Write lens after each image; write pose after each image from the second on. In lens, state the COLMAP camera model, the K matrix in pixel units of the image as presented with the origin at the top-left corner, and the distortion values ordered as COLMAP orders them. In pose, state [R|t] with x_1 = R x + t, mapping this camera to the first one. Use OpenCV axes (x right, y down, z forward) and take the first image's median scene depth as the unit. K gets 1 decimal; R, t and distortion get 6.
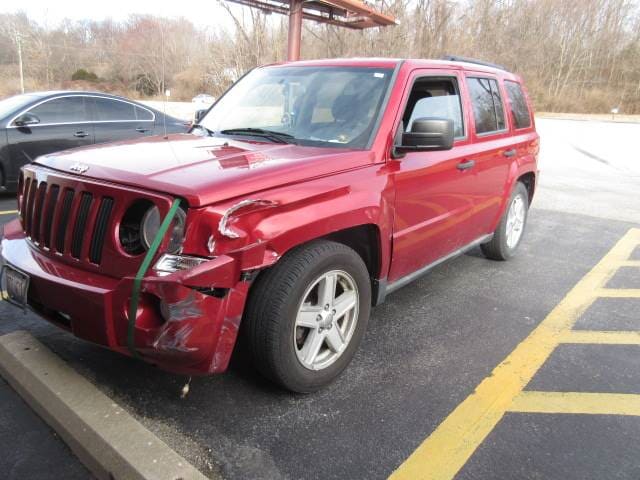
lens RADIAL K [[483.6, 0, 320.0], [0, 483.6, 240.0], [0, 0, 1]] dist [-0.002208, 0.000571]
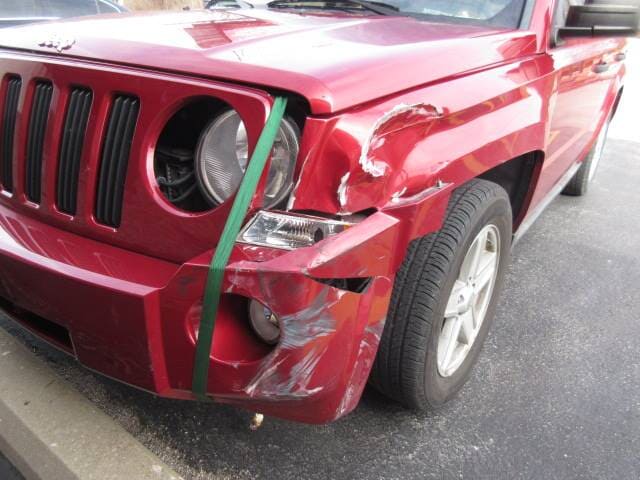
lens RADIAL K [[483.6, 0, 320.0], [0, 483.6, 240.0], [0, 0, 1]] dist [-0.002208, 0.000571]
pose [[0.997687, -0.007535, 0.067555, -0.281718], [-0.002967, 0.988063, 0.154022, -0.017886], [-0.067909, -0.153867, 0.985755, 0.483105]]
